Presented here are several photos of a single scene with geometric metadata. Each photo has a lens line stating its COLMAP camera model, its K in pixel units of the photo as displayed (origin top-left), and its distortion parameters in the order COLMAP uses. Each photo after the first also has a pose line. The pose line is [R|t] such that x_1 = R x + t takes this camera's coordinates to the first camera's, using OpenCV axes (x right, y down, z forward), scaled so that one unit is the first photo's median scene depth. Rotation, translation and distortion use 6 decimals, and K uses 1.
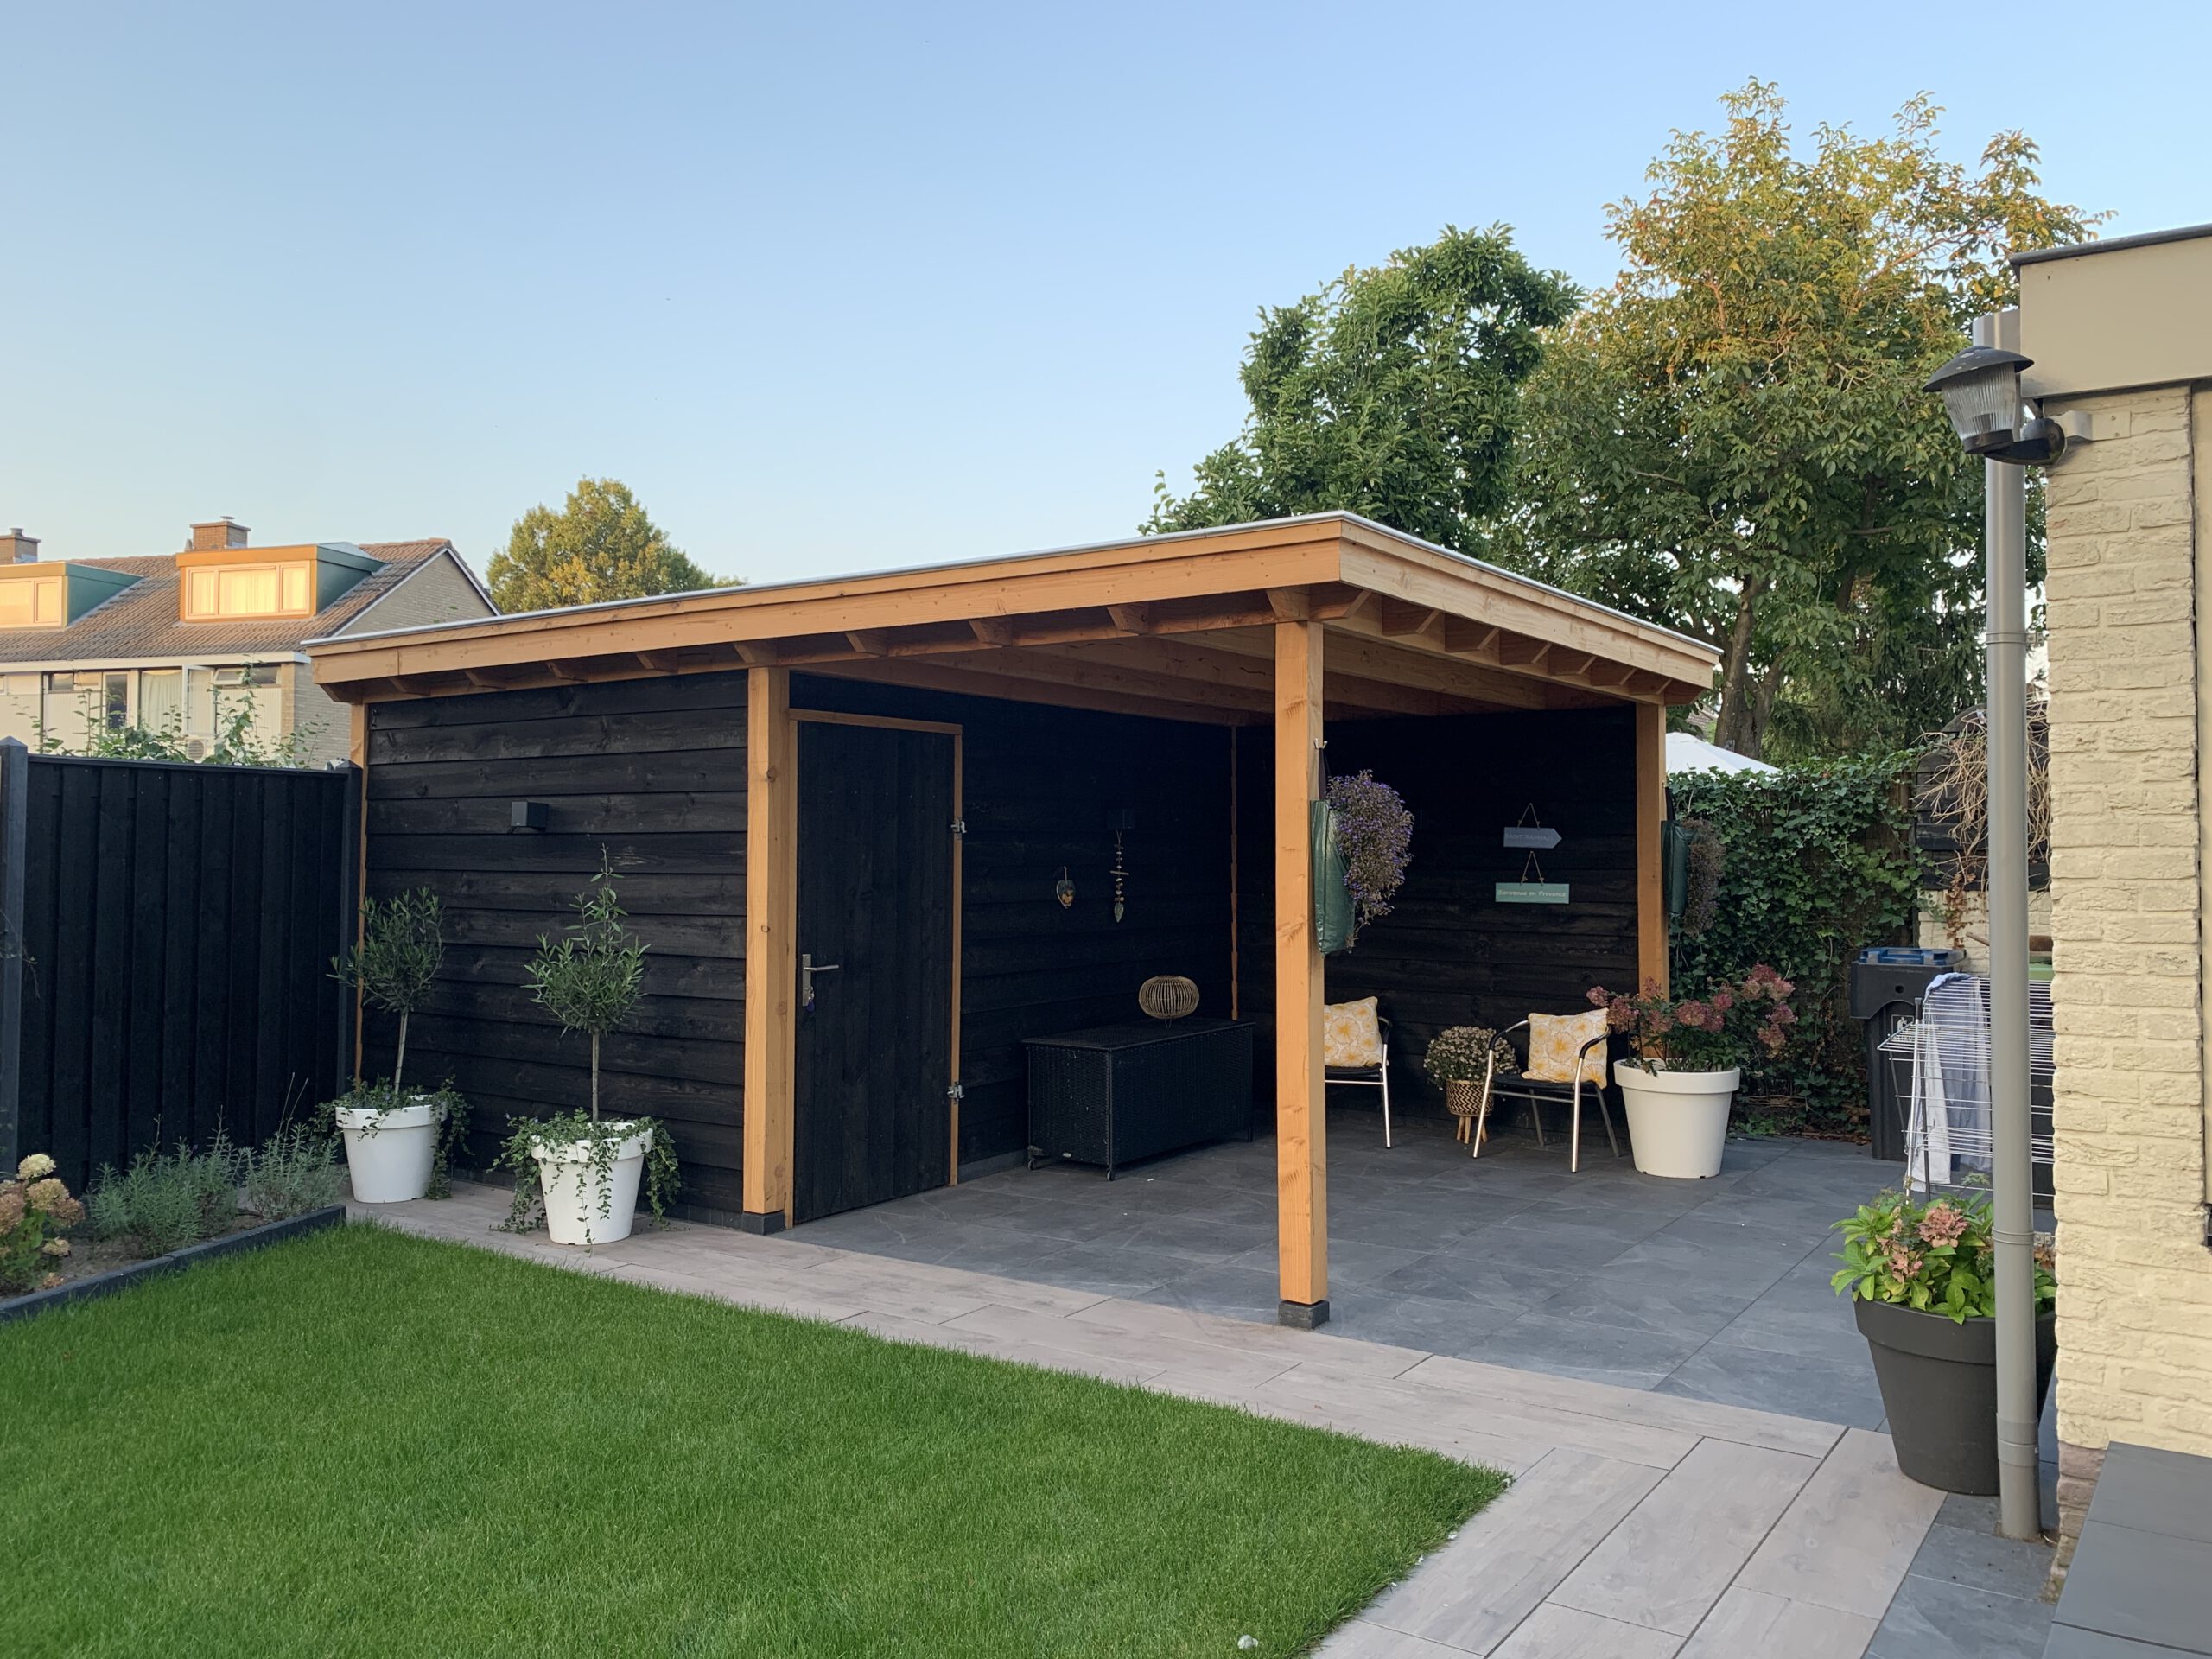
lens RADIAL K [[1711.3, 0, 1117.6], [0, 1711.3, 795.0], [0, 0, 1]] dist [0.101363, -0.180415]
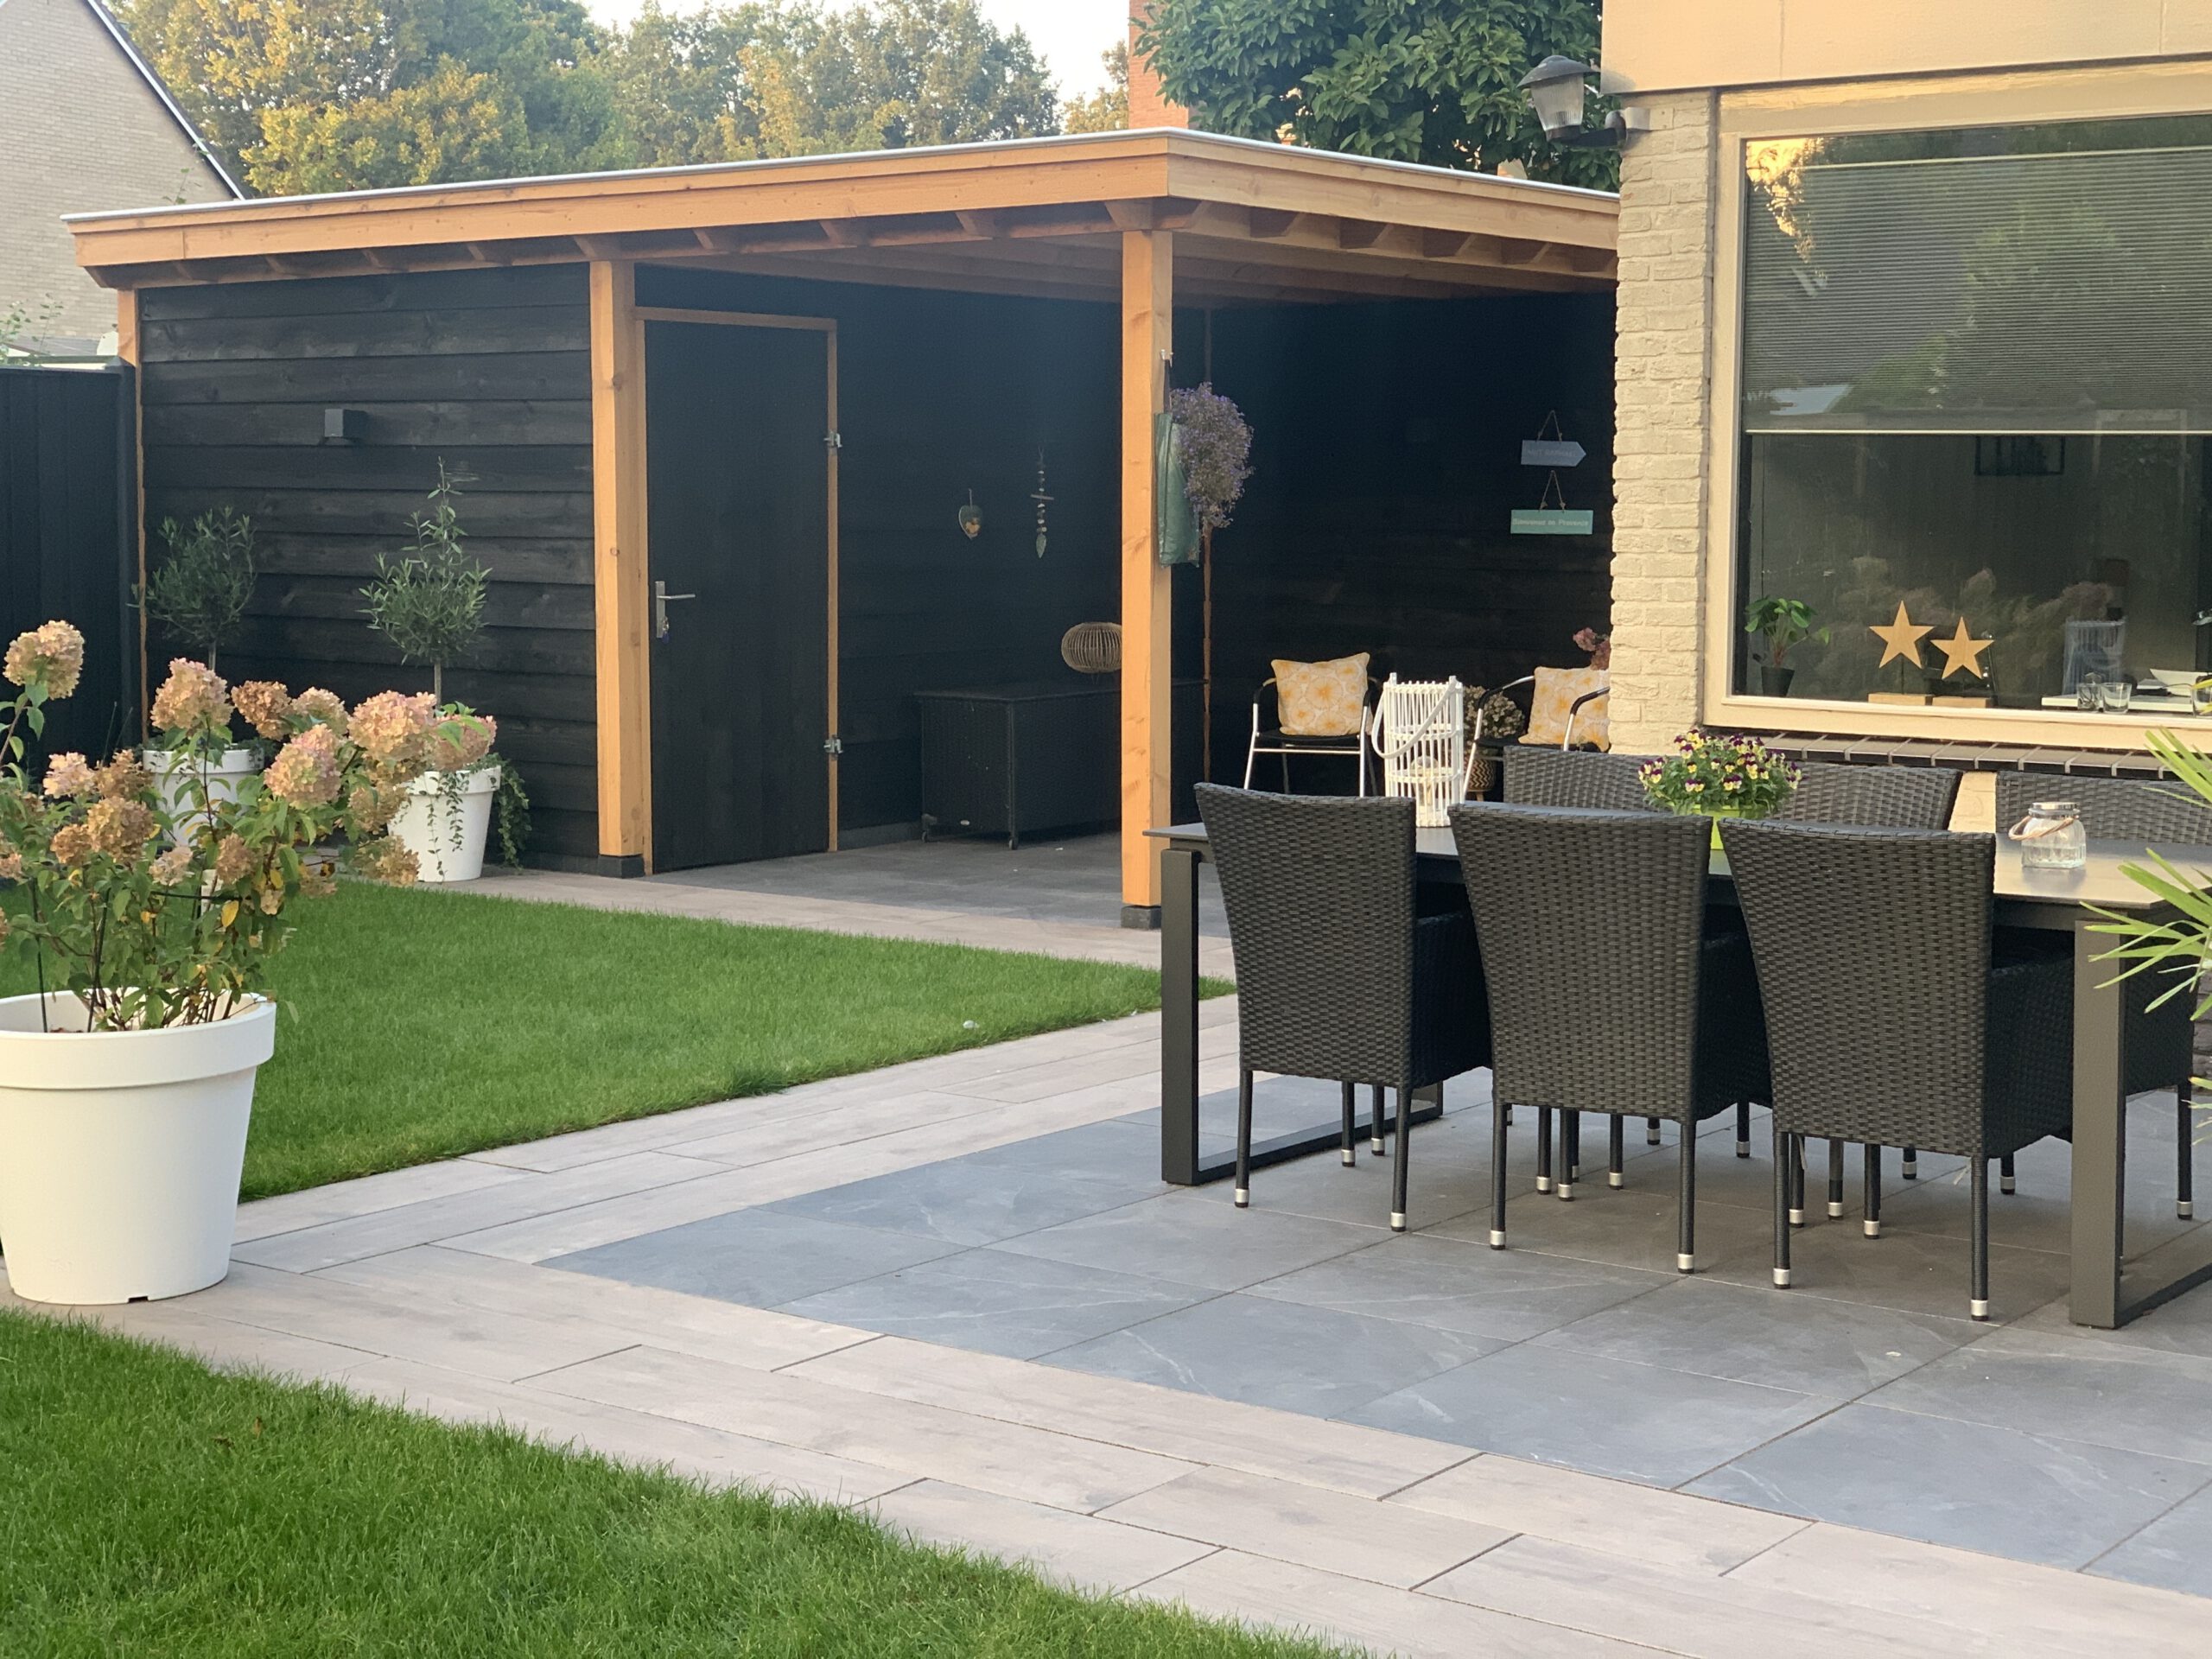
lens RADIAL K [[3309.3, 0, 1106.0], [0, 3309.3, 829.5], [0, 0, 1]] dist [0.072111, 0.012395]
pose [[0.998609, 0.006426, -0.052340, 0.130671], [0.000681, 0.990894, 0.134645, -0.011371], [0.052728, -0.134493, 0.989511, -0.658246]]
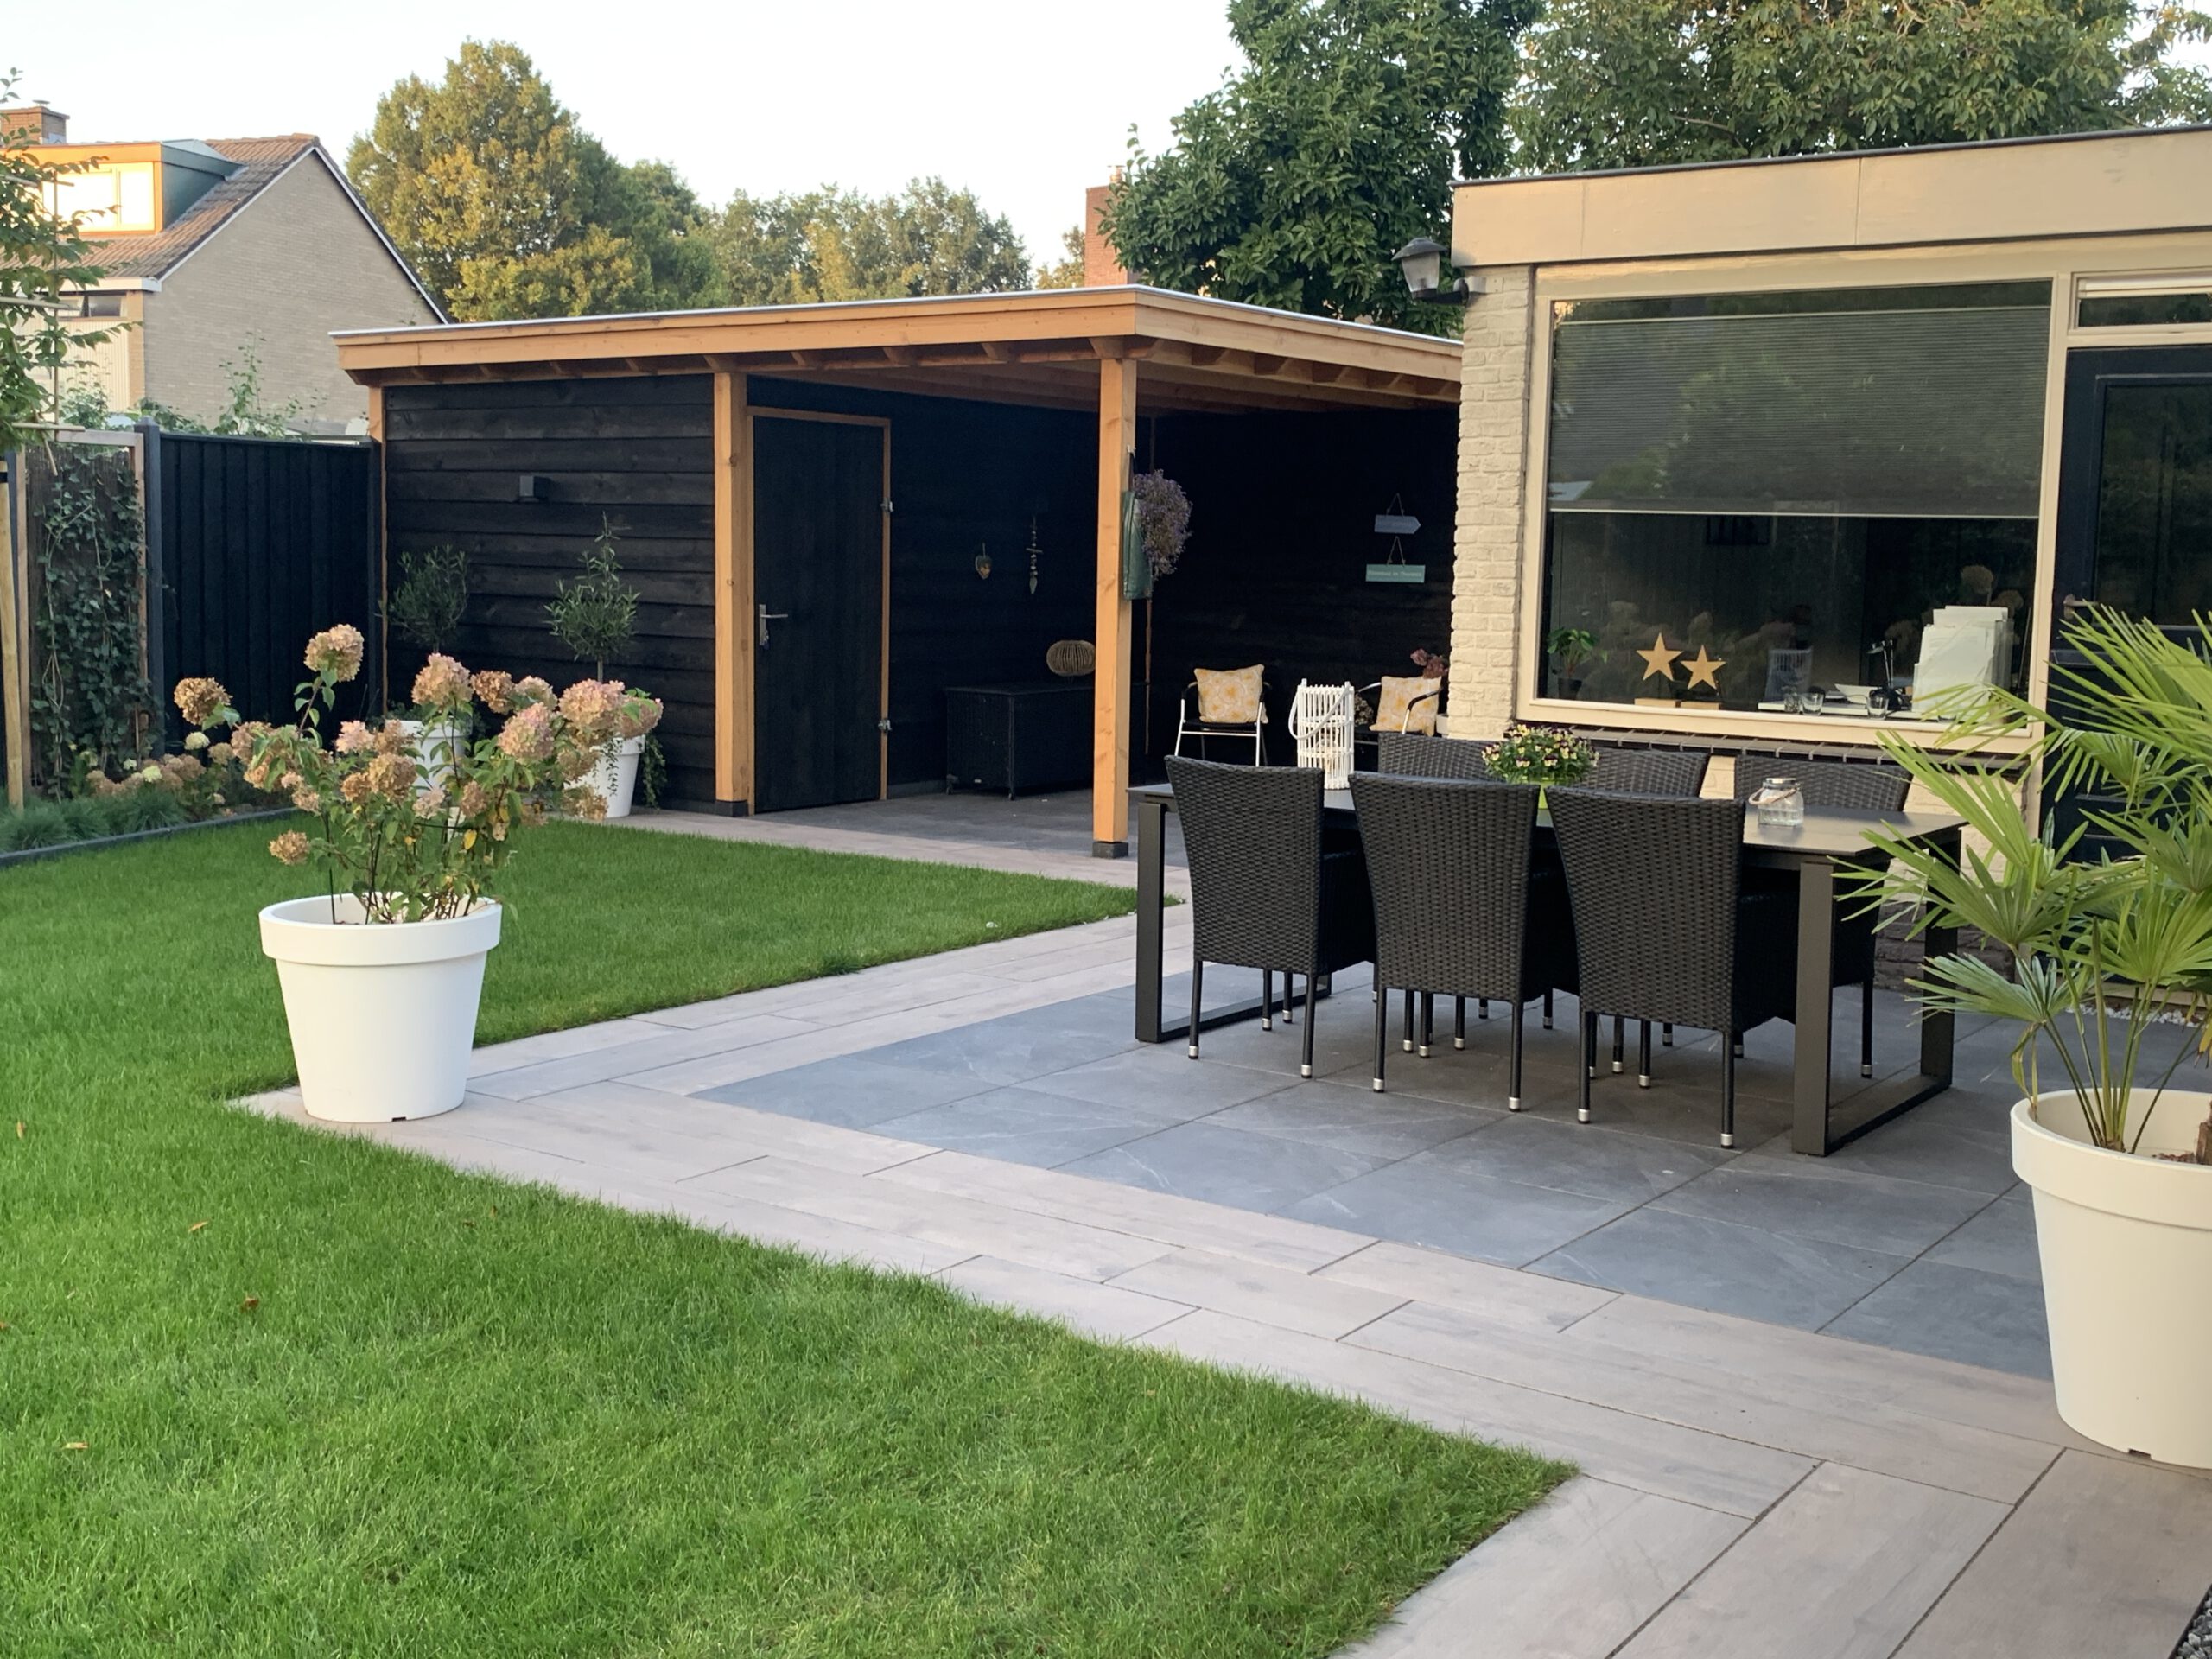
lens RADIAL K [[2335.8, 0, 1115.5], [0, 2335.8, 802.1], [0, 0, 1]] dist [0.197348, -0.610271]
pose [[0.999404, 0.021366, -0.027111, 0.115261], [-0.017341, 0.989879, 0.140849, -0.010071], [0.029846, -0.140295, 0.989660, -0.648048]]
